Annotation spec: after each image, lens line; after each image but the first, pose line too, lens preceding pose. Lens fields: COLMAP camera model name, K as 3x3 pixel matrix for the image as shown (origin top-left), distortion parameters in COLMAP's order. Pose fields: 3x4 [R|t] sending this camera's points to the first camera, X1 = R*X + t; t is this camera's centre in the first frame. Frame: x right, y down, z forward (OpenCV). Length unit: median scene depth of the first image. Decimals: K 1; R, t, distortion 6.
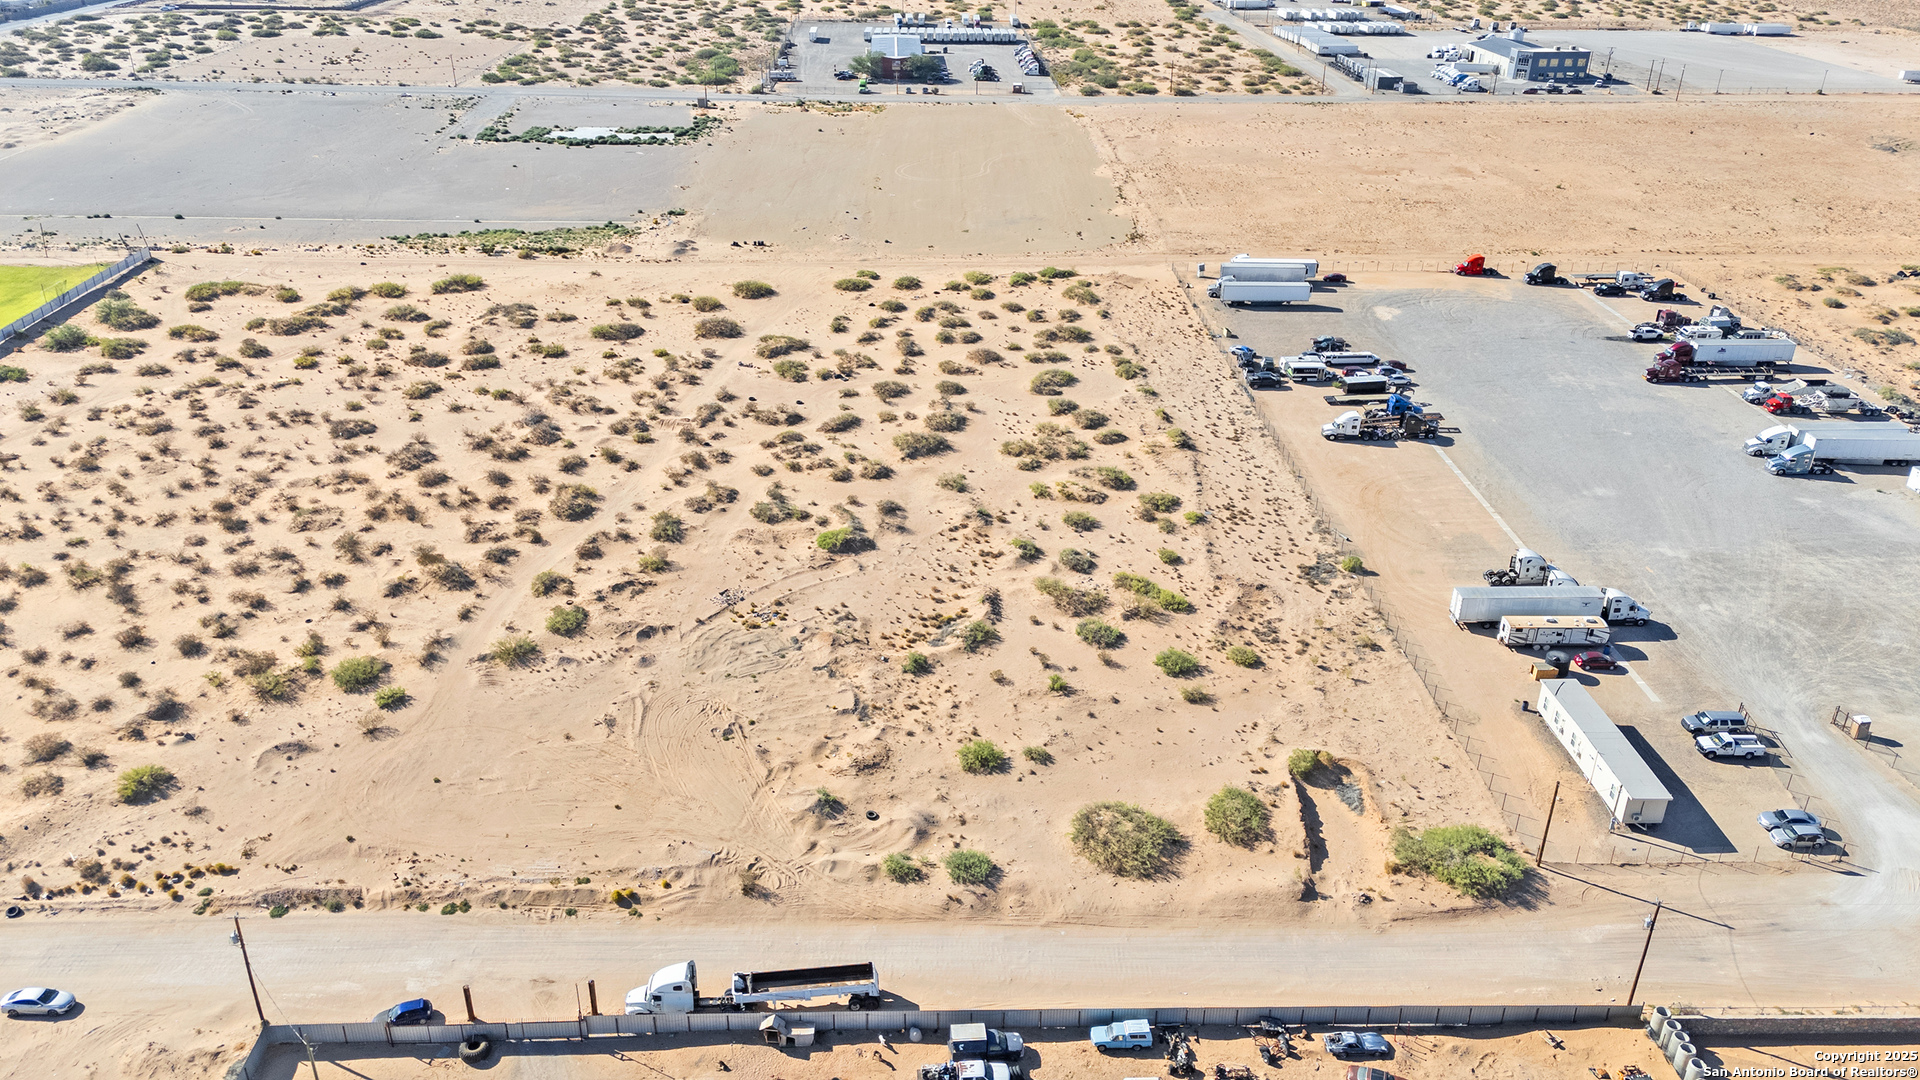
lens RADIAL K [[1397.8, 0, 960.0], [0, 1397.8, 540.0], [0, 0, 1]] dist [0.087287, -0.107255]
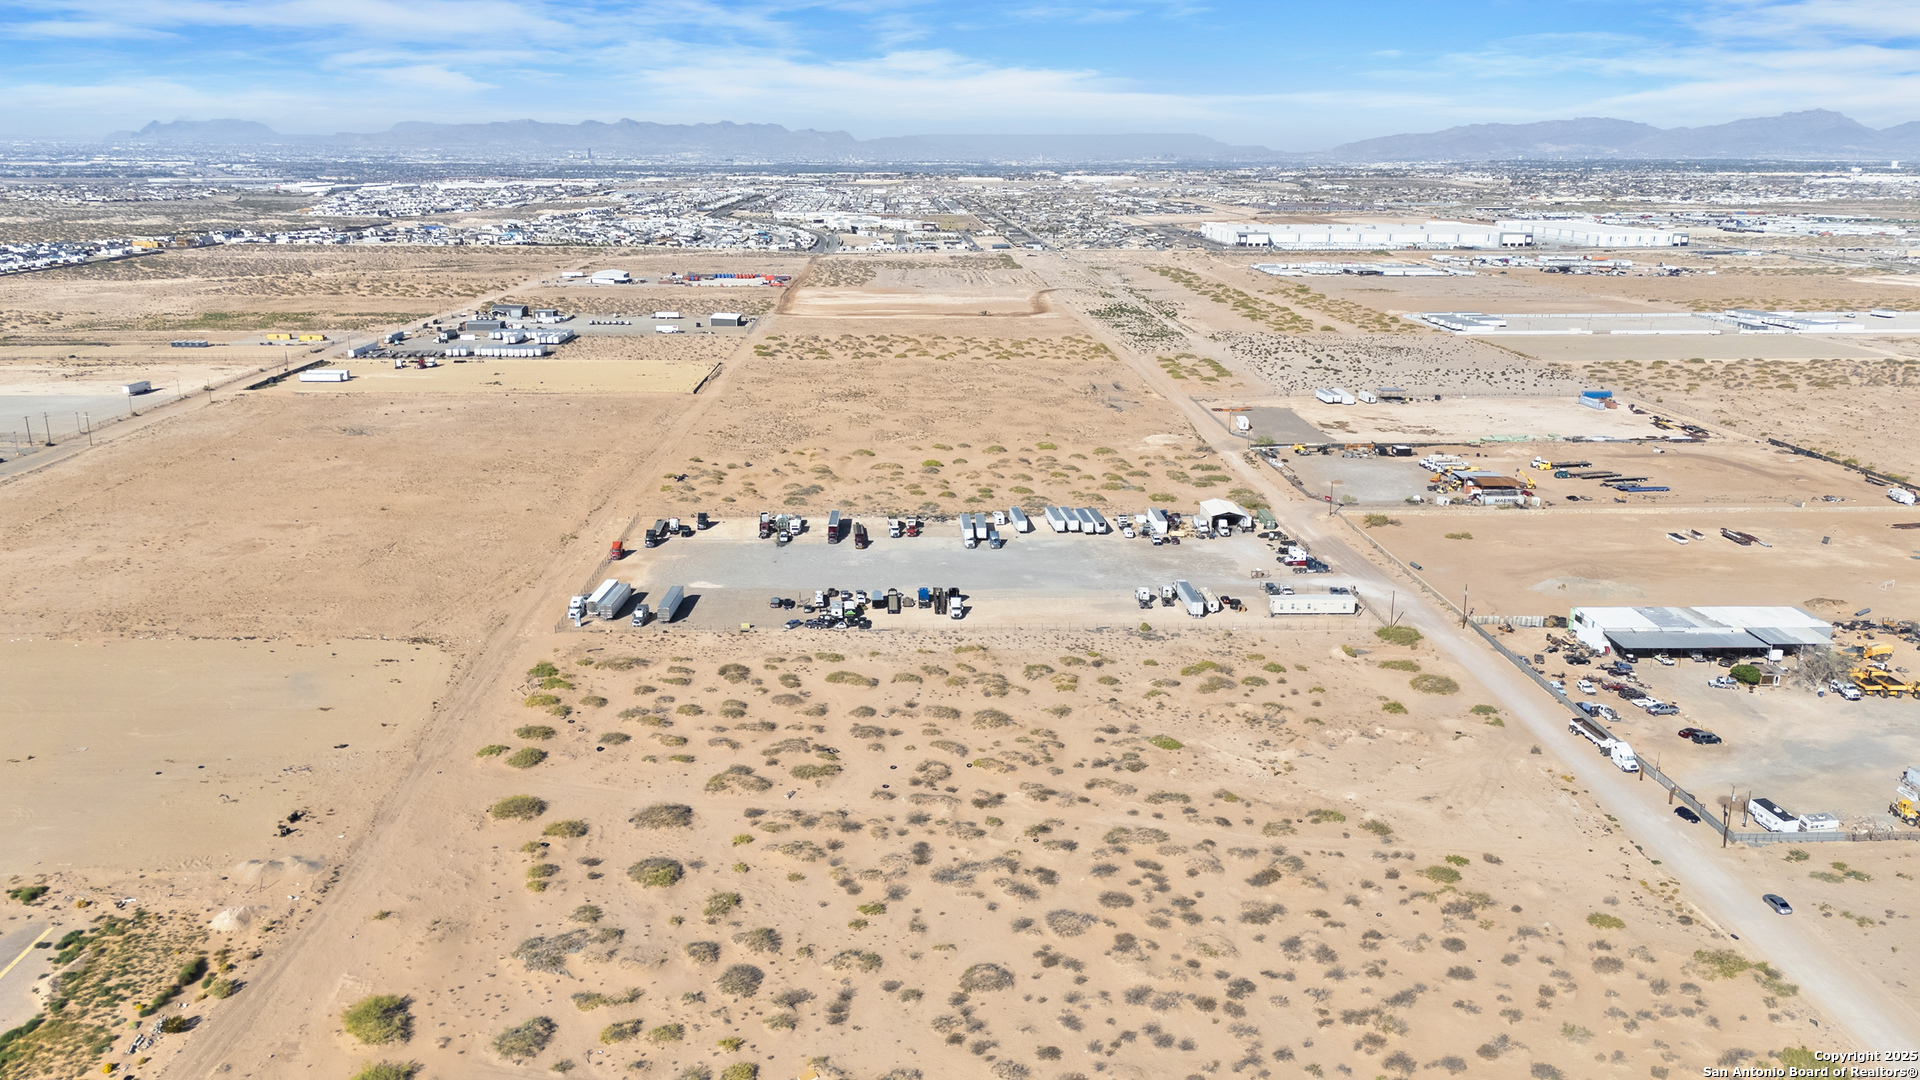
lens RADIAL K [[1405.5, 0, 962.0], [0, 1405.5, 499.7], [0, 0, 1]] dist [0.097442, -0.106192]
pose [[-0.013605, -0.252108, 0.967604, -1.219163], [0.442803, 0.866113, 0.231891, -0.551802], [-0.896516, 0.431613, 0.099850, 0.807097]]
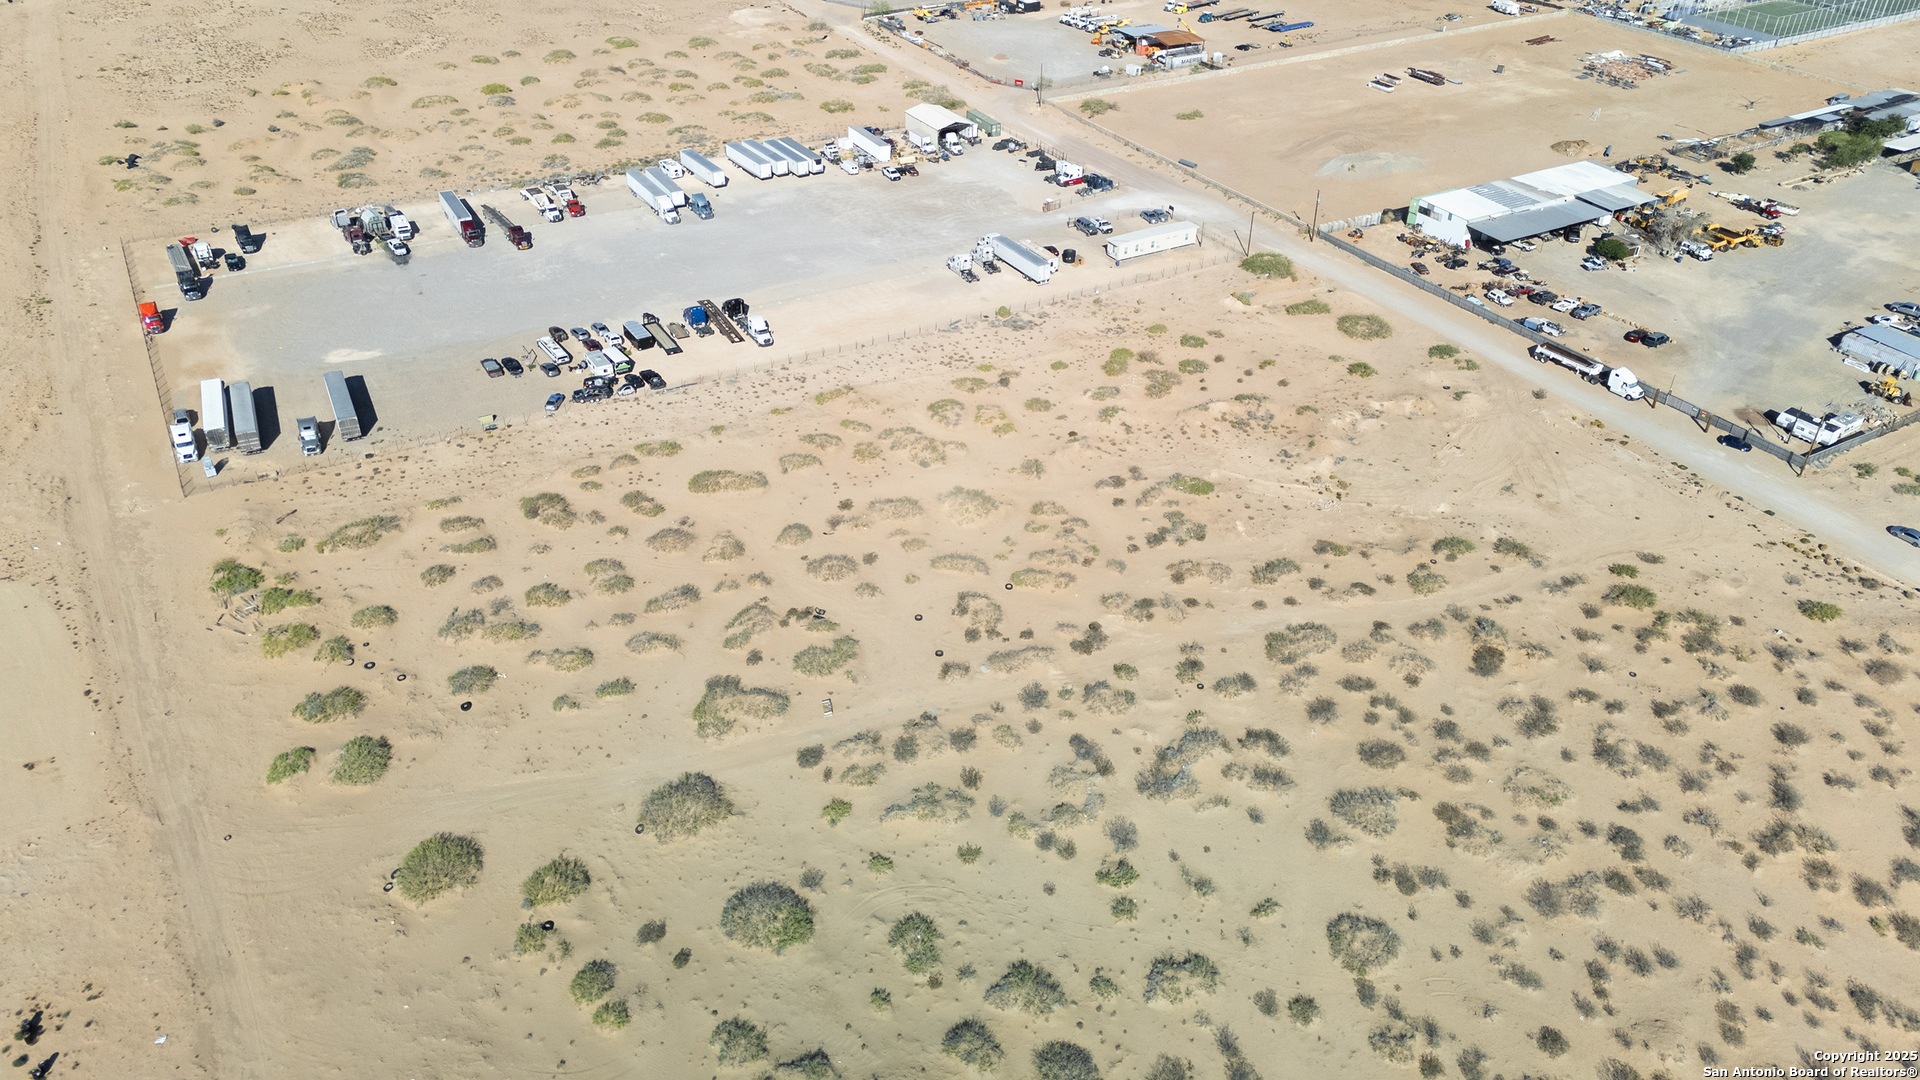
lens RADIAL K [[1397.8, 0, 960.0], [0, 1397.8, 540.0], [0, 0, 1]] dist [0.087287, -0.107255]
pose [[-0.470018, -0.503408, 0.725026, -0.722690], [0.378718, 0.626942, 0.680820, -0.698669], [-0.797280, 0.594578, -0.104024, 1.114782]]
